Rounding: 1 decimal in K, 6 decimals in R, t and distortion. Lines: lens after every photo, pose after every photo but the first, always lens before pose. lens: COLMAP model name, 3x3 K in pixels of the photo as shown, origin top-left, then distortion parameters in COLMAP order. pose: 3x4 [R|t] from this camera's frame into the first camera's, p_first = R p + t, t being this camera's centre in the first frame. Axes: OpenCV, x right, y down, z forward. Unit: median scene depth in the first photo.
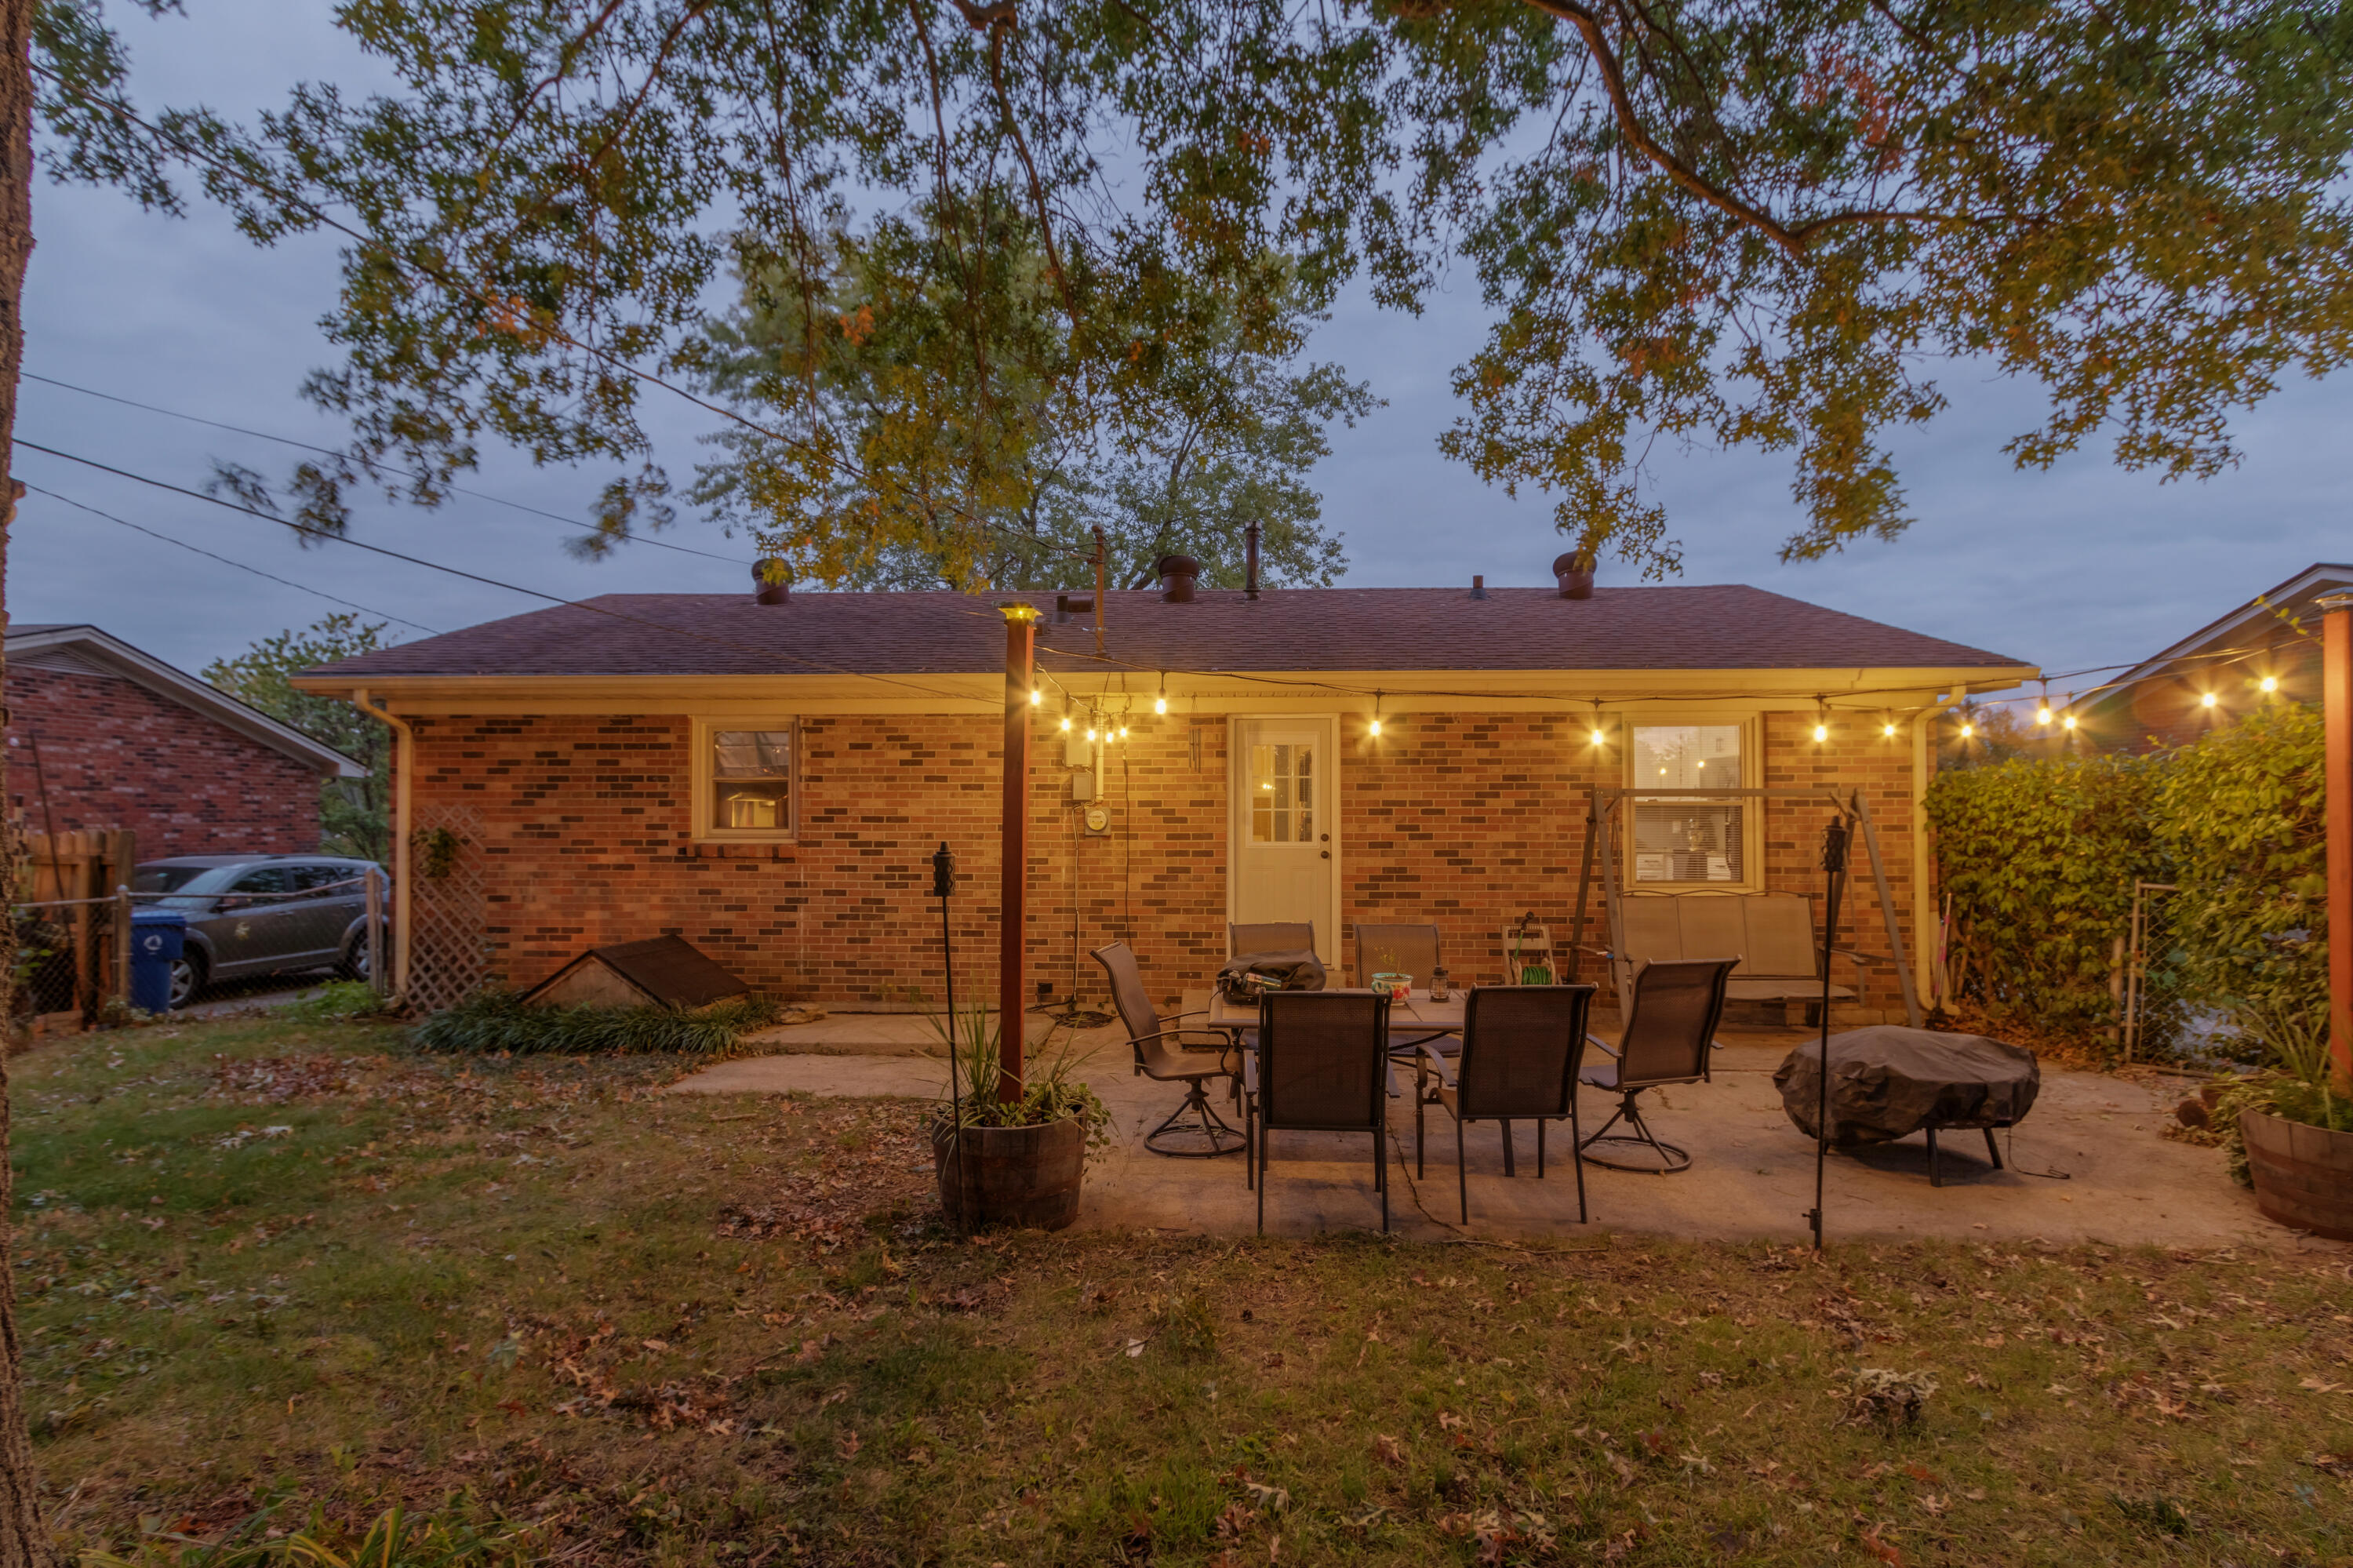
lens RADIAL K [[1149.6, 0, 1169.3], [0, 1149.6, 790.9], [0, 0, 1]] dist [-0.000131, -0.000627]
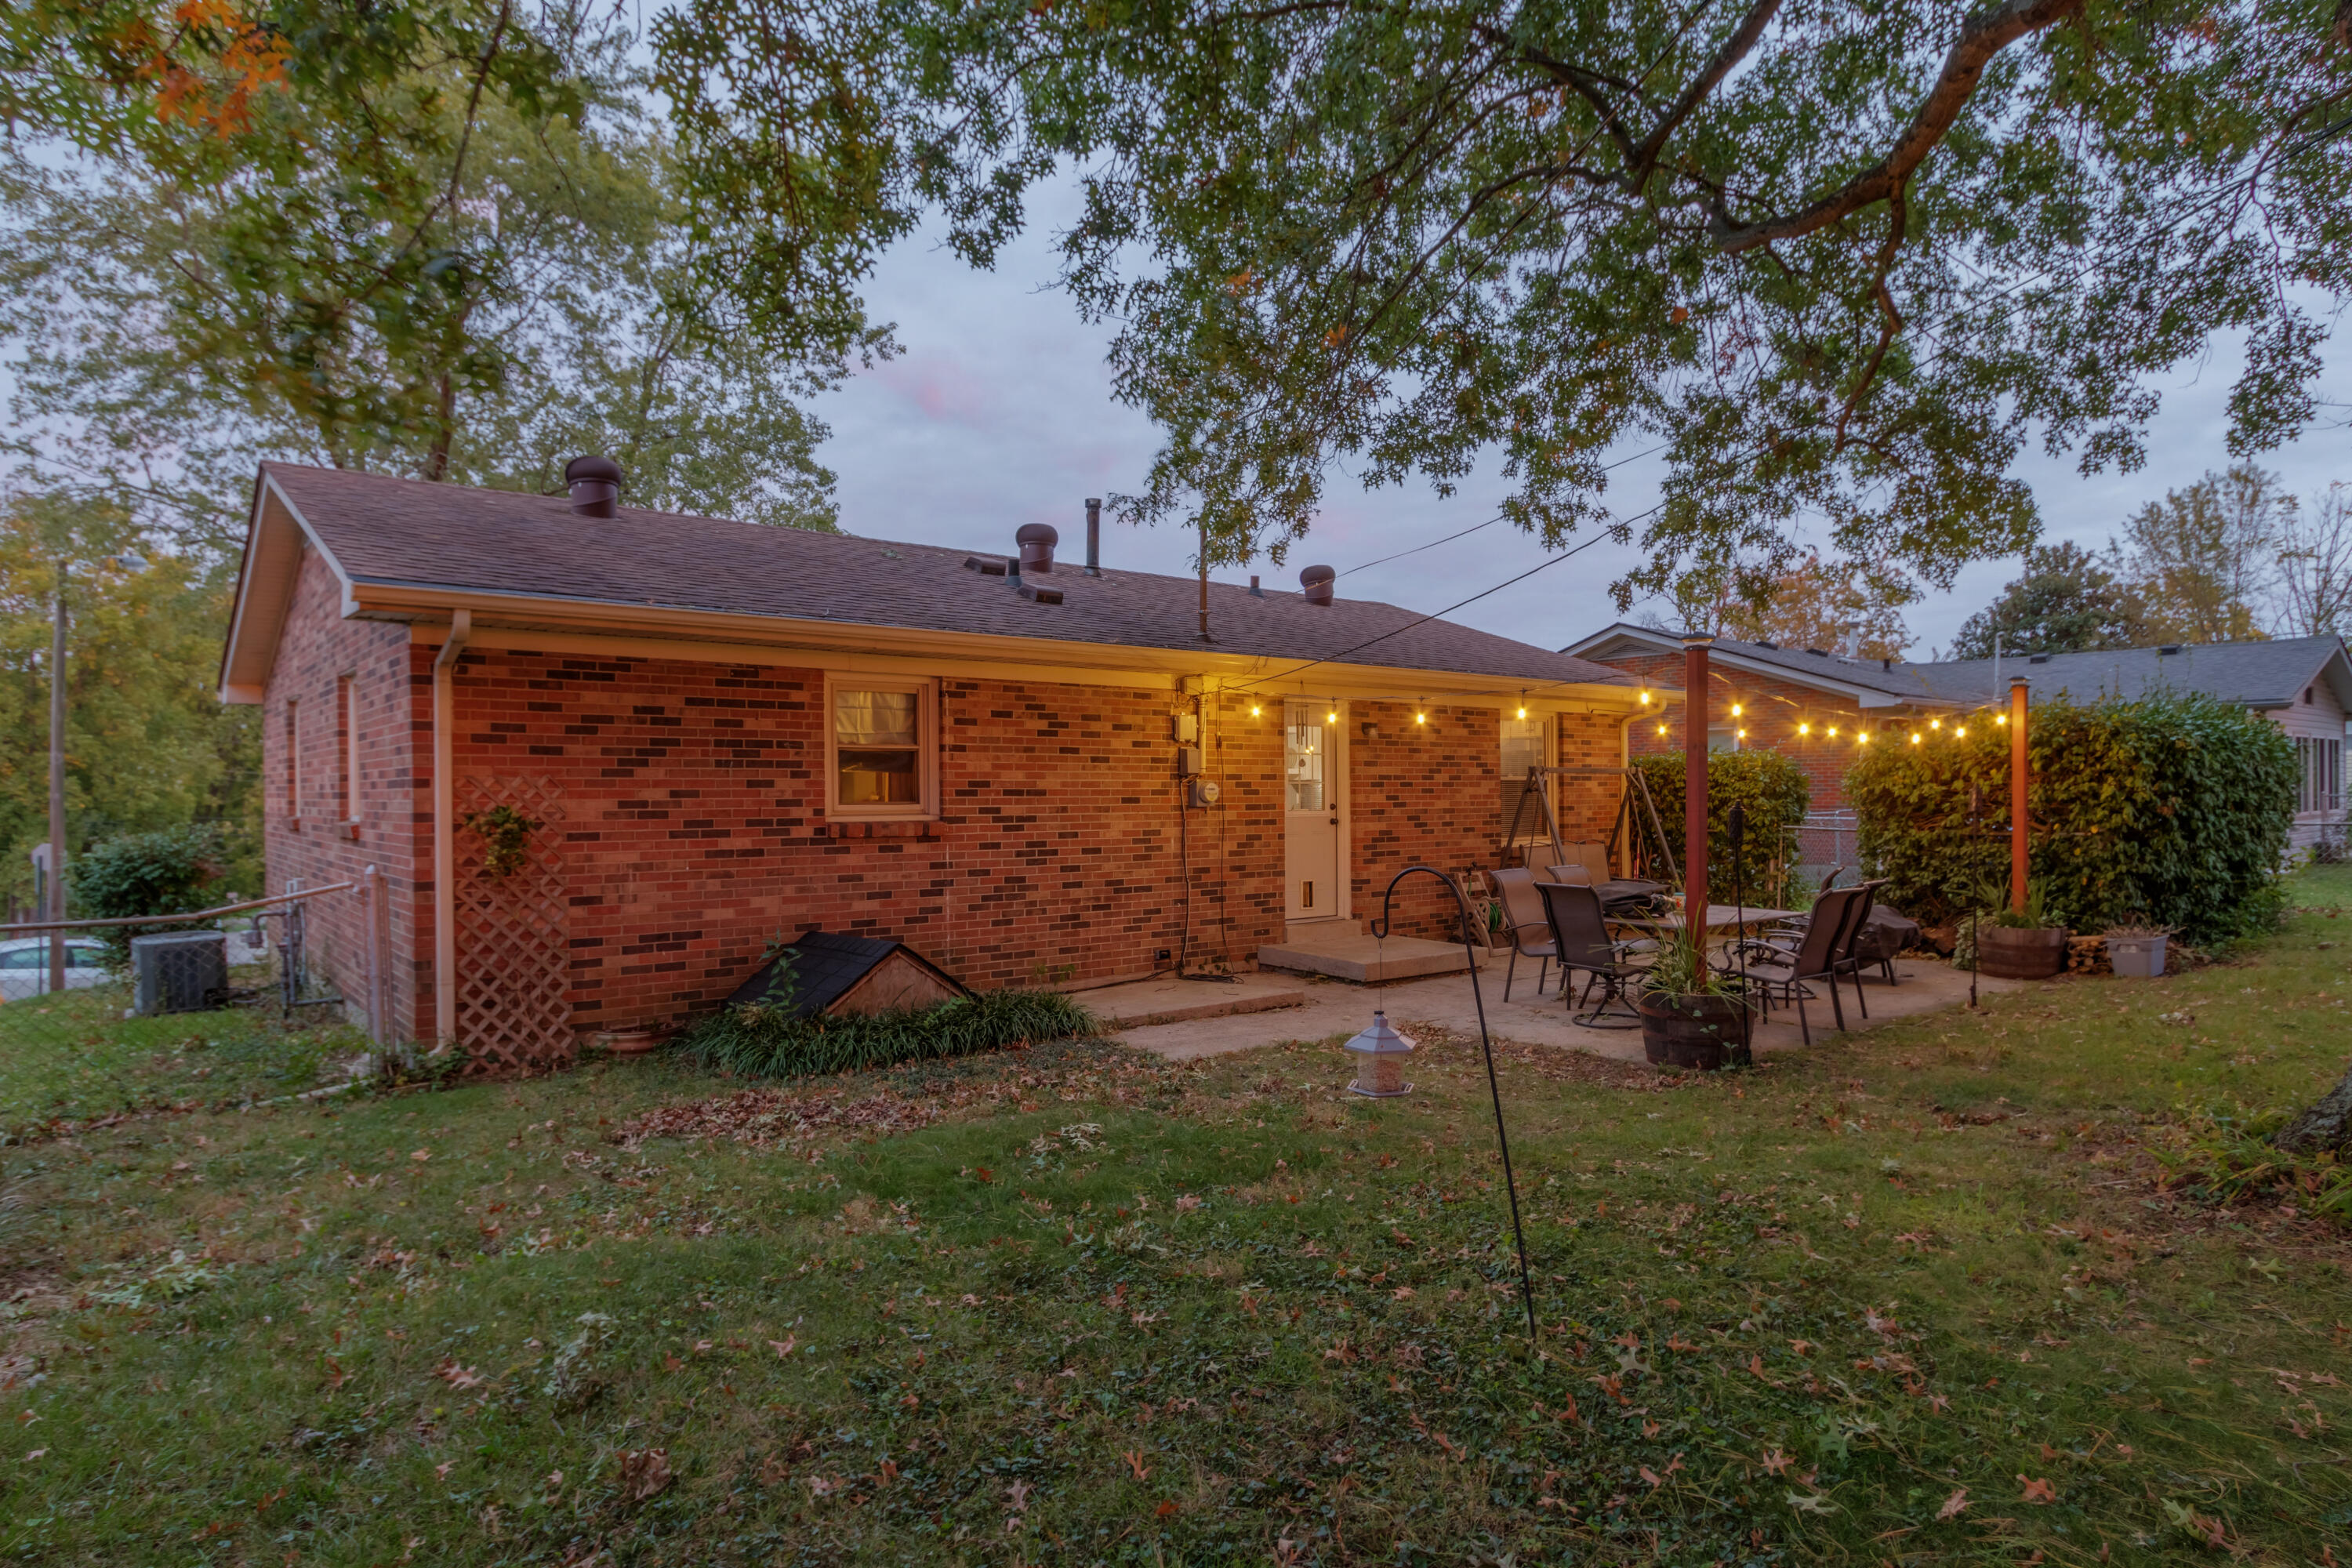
lens RADIAL K [[1356.5, 0, 1176.0], [0, 1356.5, 784.0], [0, 0, 1]] dist [-0.001858, -0.000274]
pose [[0.738945, 0.000242, 0.673766, -0.920498], [-0.007952, 0.999933, 0.008362, 0.007471], [-0.673719, -0.011537, 0.738897, 0.094145]]
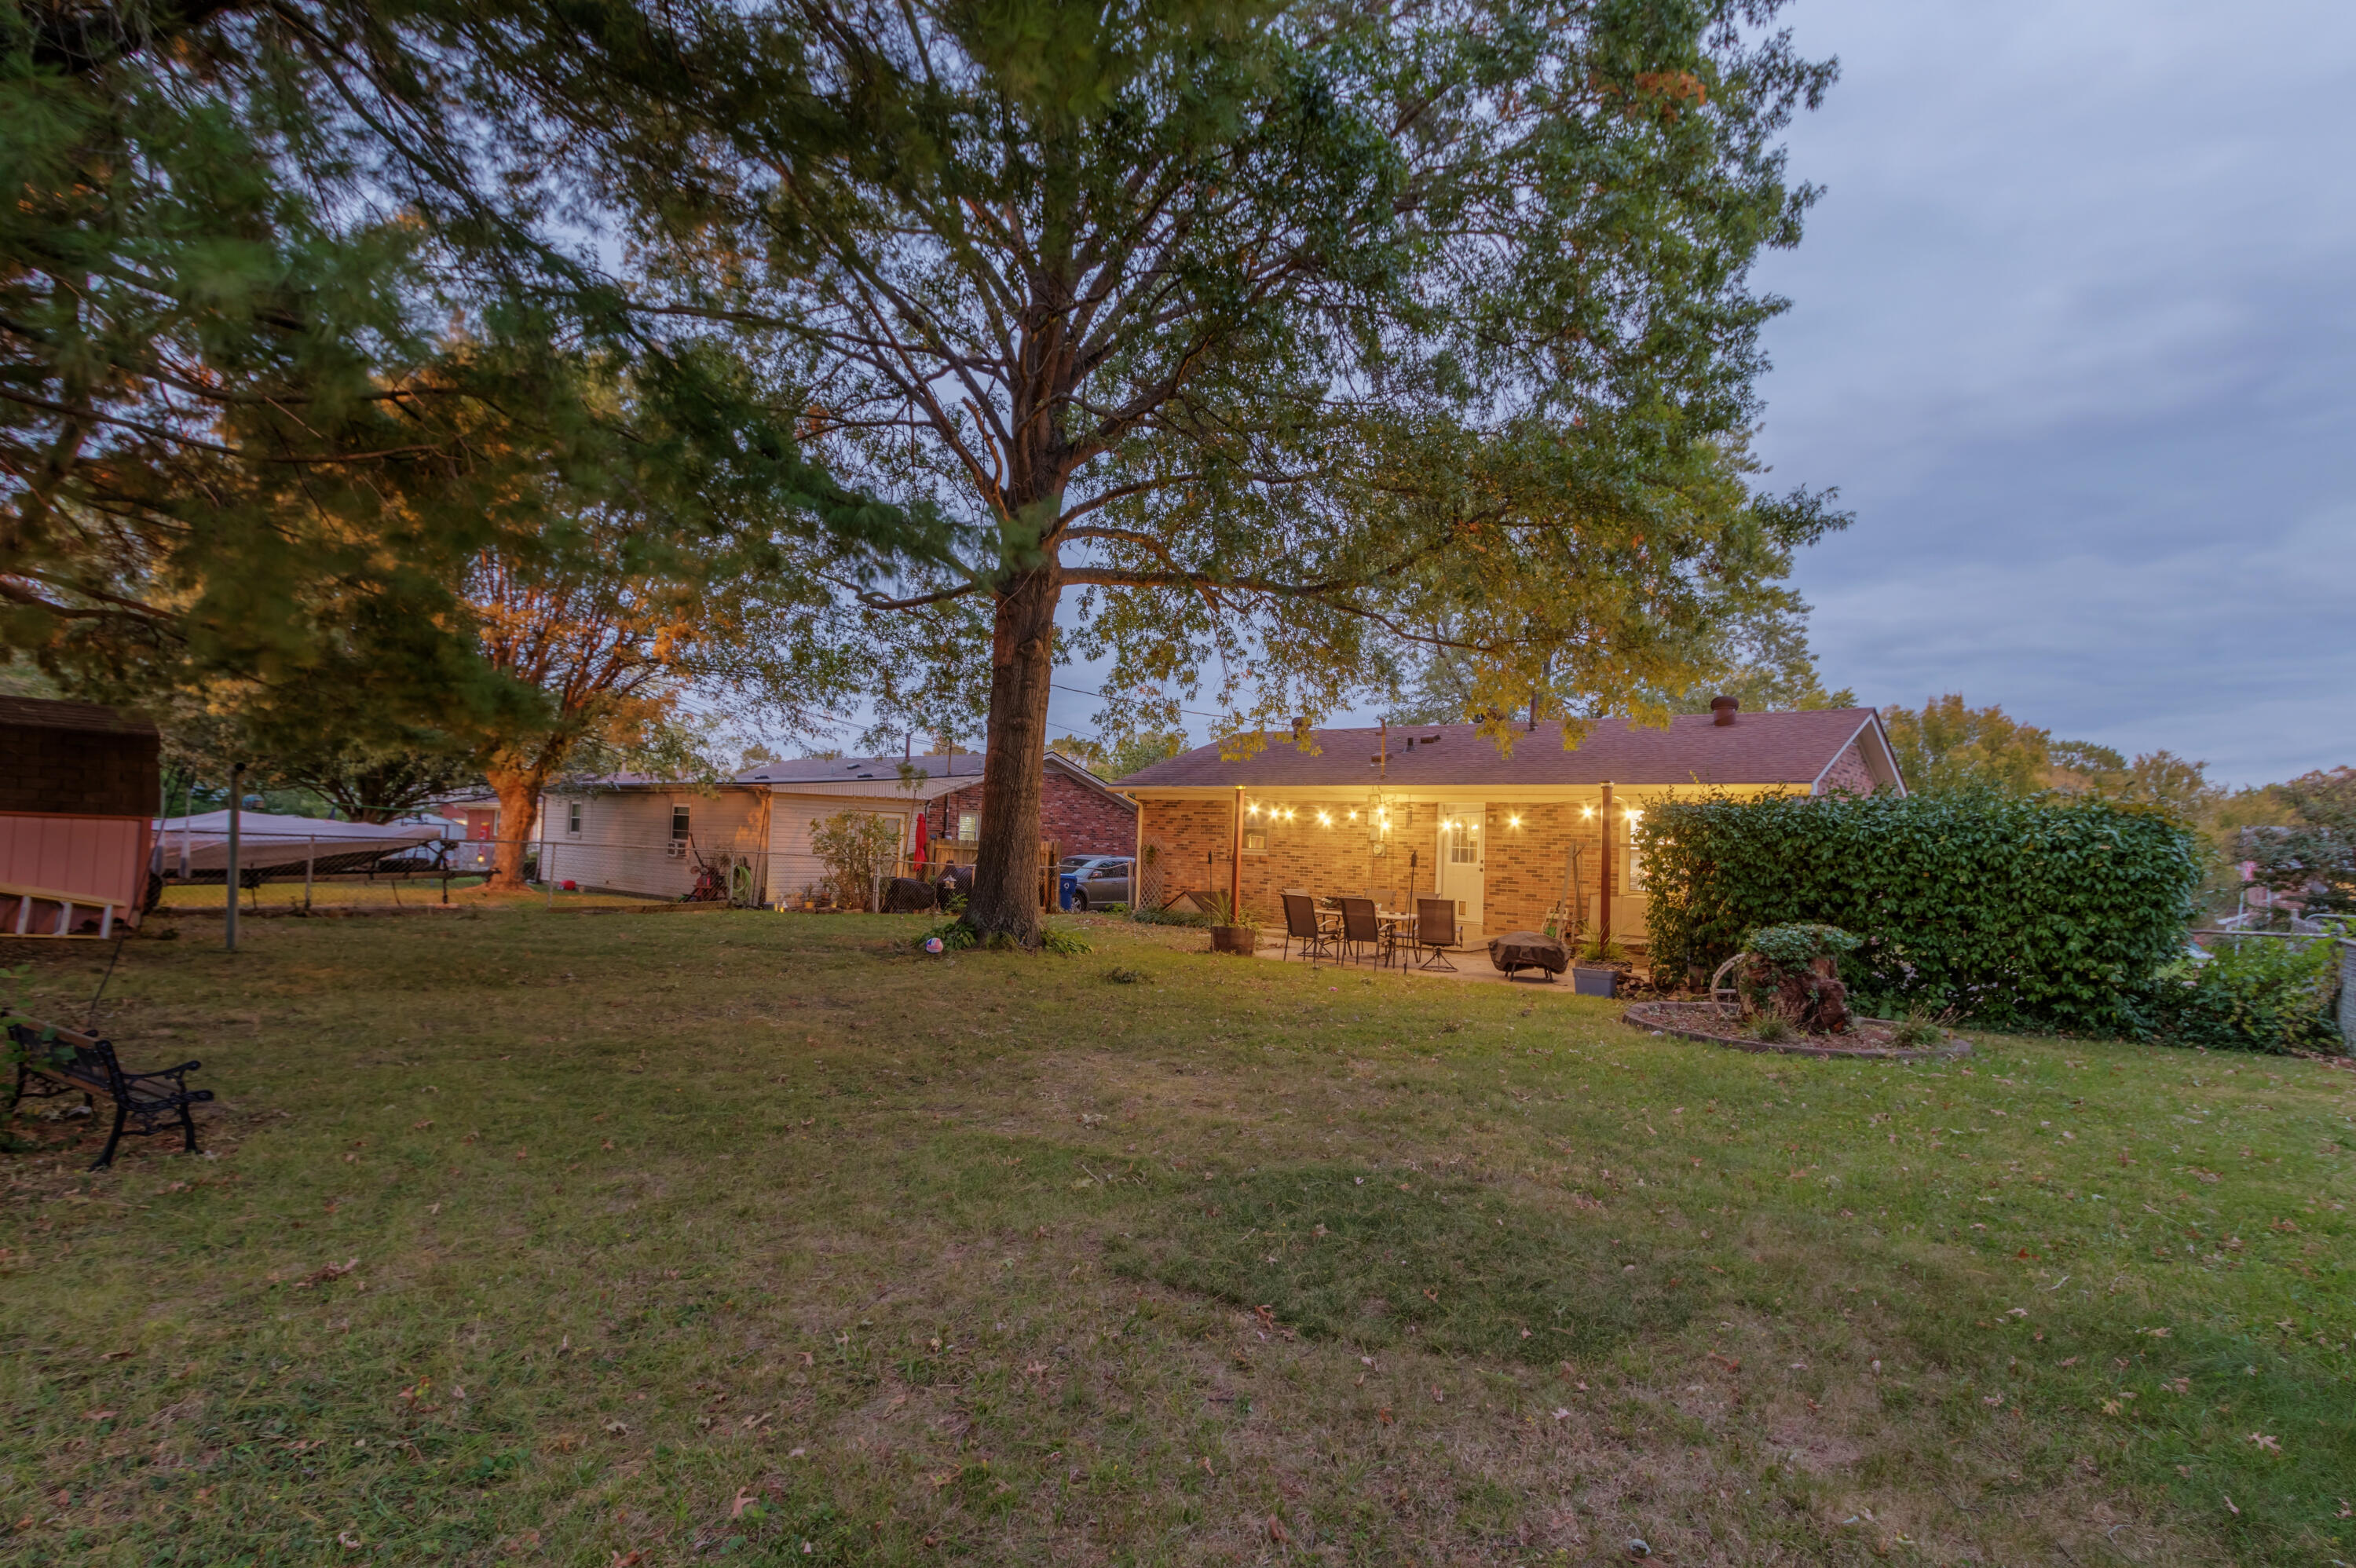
lens RADIAL K [[1150.9, 0, 1170.8], [0, 1150.9, 790.9], [0, 0, 1]] dist [-0.000131, -0.000627]
pose [[0.792682, 0.001663, -0.609633, 0.973447], [-0.019099, 0.999573, -0.022107, -0.031157], [0.609336, 0.029167, 0.792375, -1.013199]]
